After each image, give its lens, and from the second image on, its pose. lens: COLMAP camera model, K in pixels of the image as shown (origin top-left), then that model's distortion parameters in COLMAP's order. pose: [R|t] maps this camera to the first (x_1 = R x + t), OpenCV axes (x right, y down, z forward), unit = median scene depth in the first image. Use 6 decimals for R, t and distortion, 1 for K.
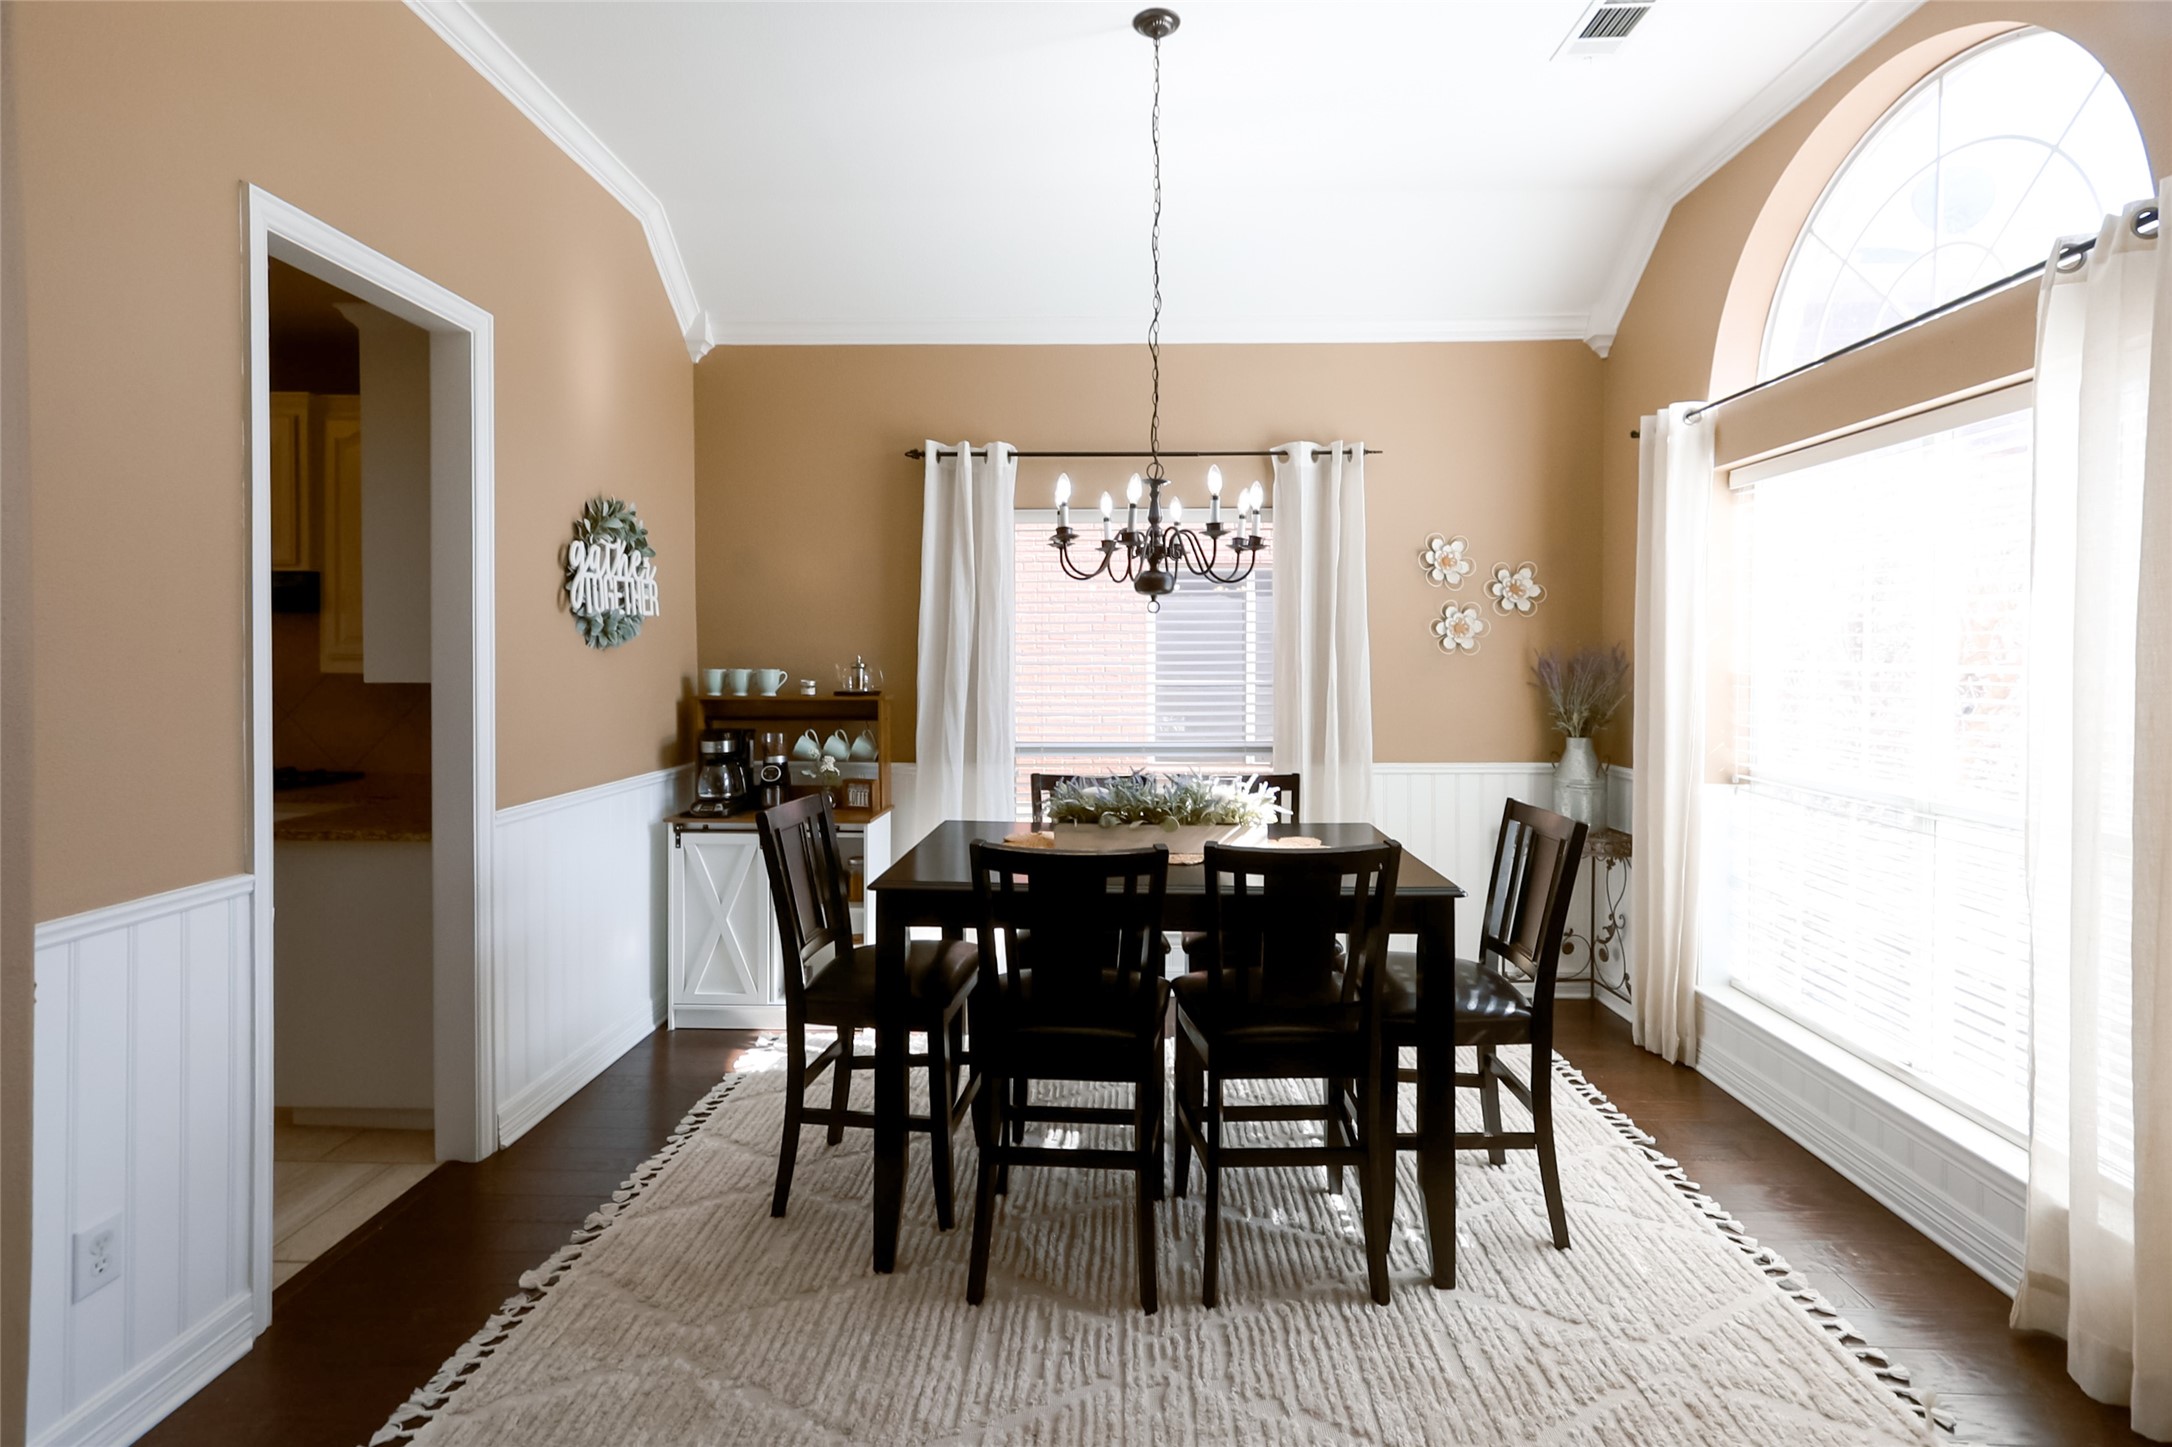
lens RADIAL K [[1032.2, 0, 1122.8], [0, 1032.2, 667.3], [0, 0, 1]] dist [0.010498, 0.000650]
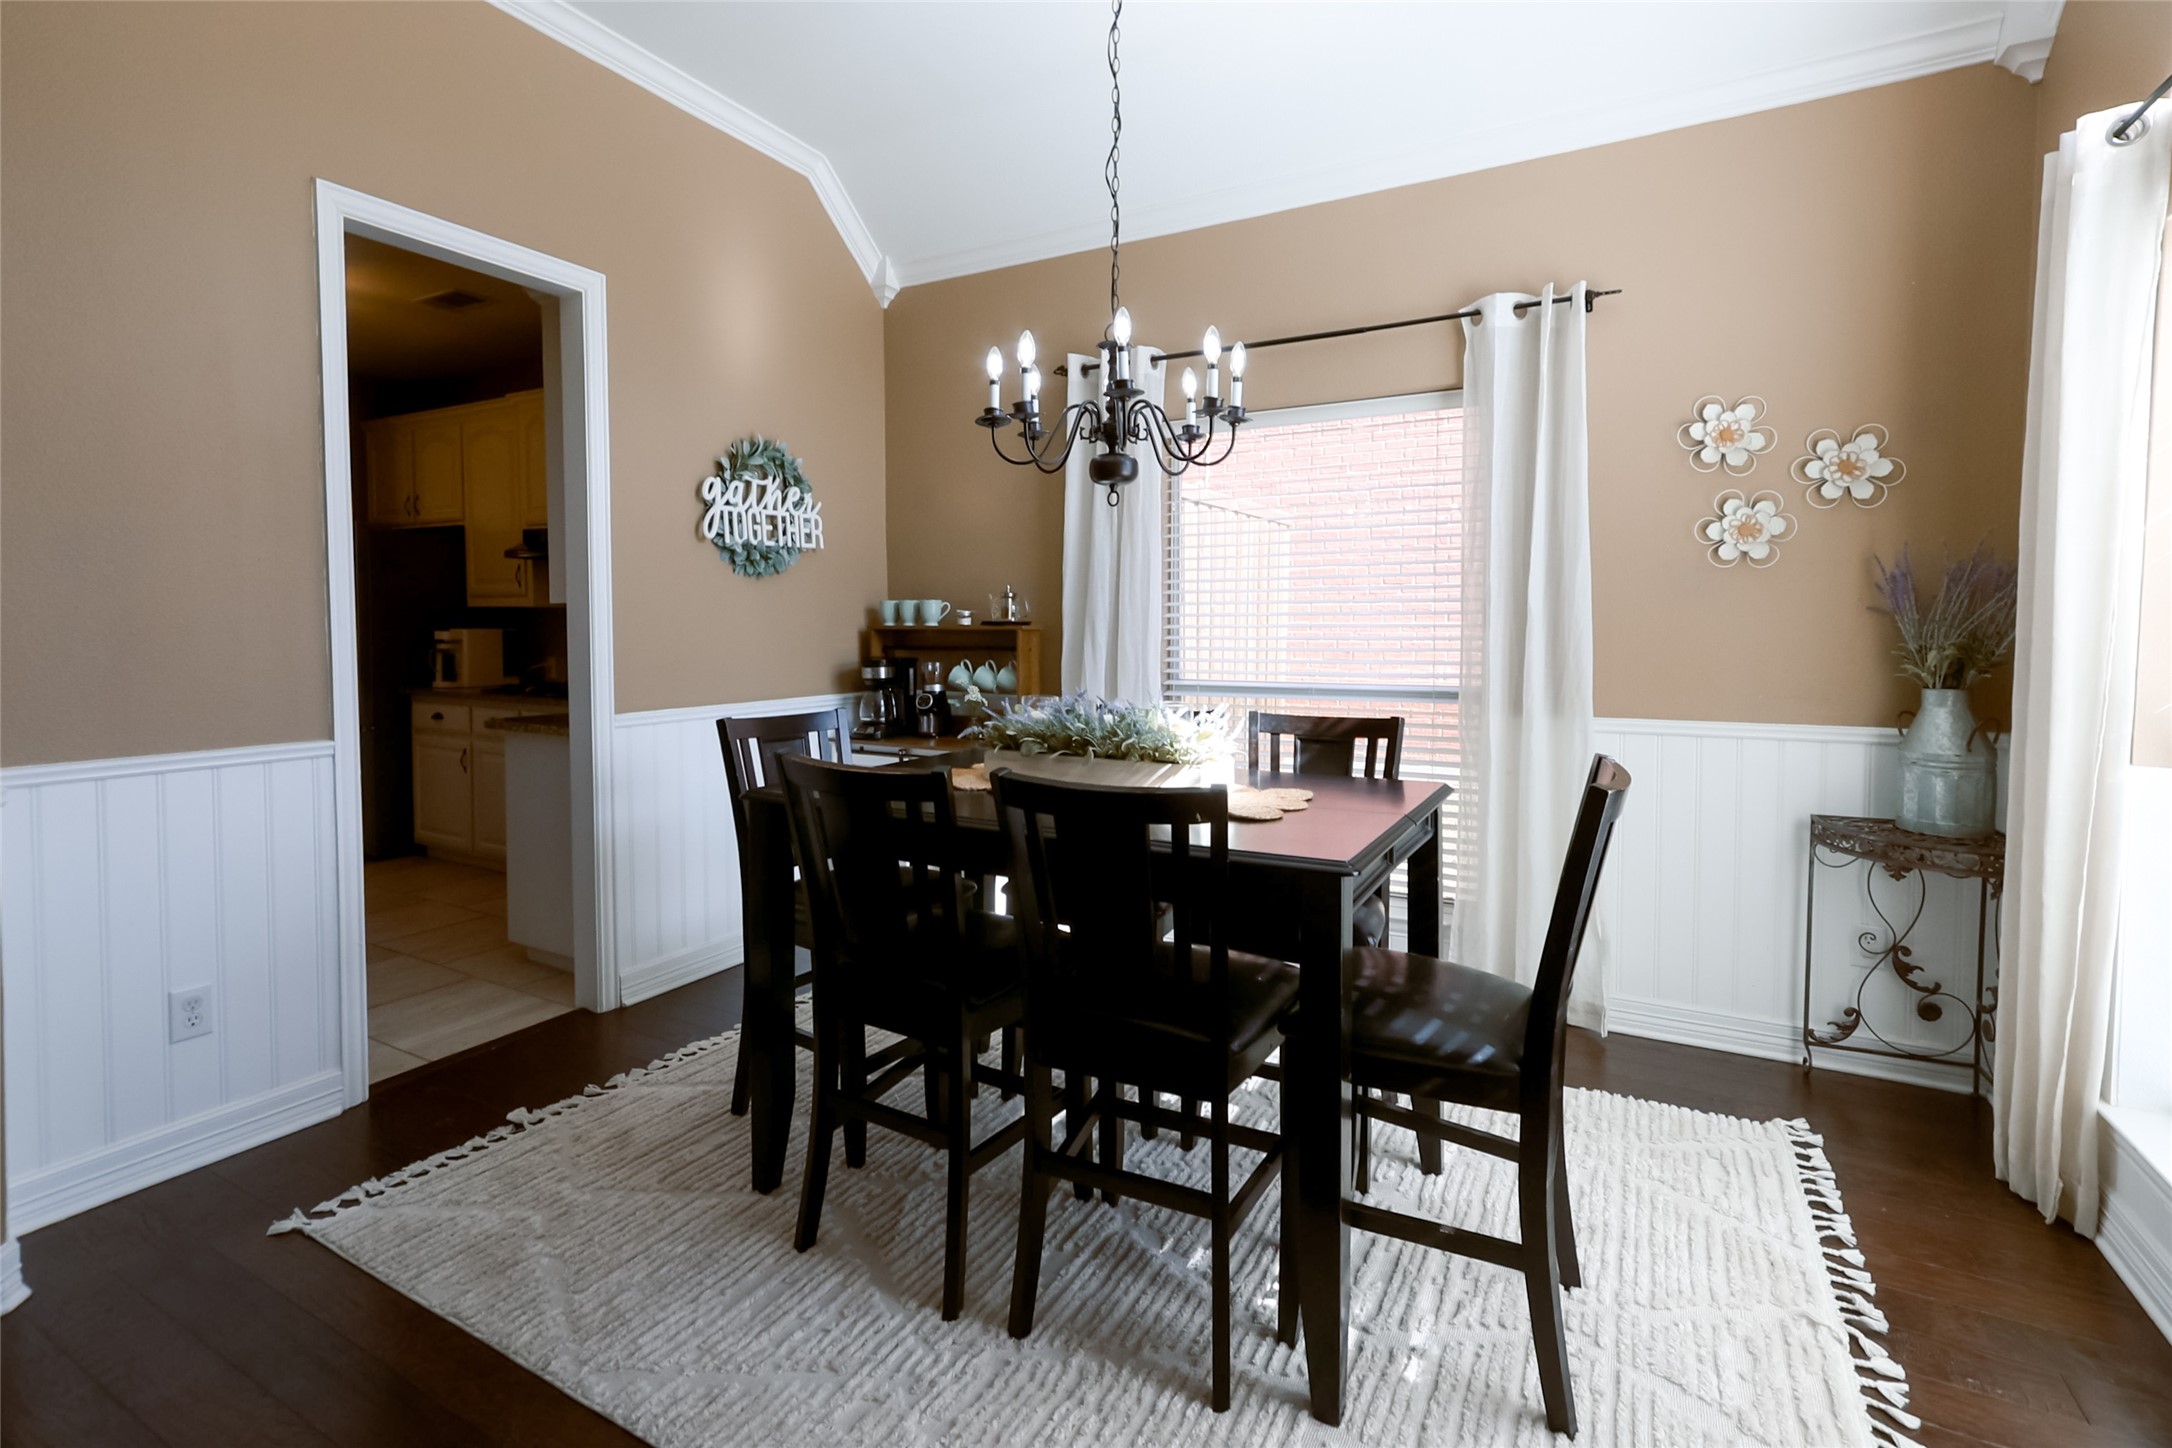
lens RADIAL K [[1032.2, 0, 1122.8], [0, 1032.2, 667.8], [0, 0, 1]] dist [0.010498, 0.000650]
pose [[0.876761, 0.016678, -0.480637, 0.342395], [-0.003022, 0.999570, 0.029172, 0.041960], [0.480916, -0.024125, 0.876435, 0.212560]]
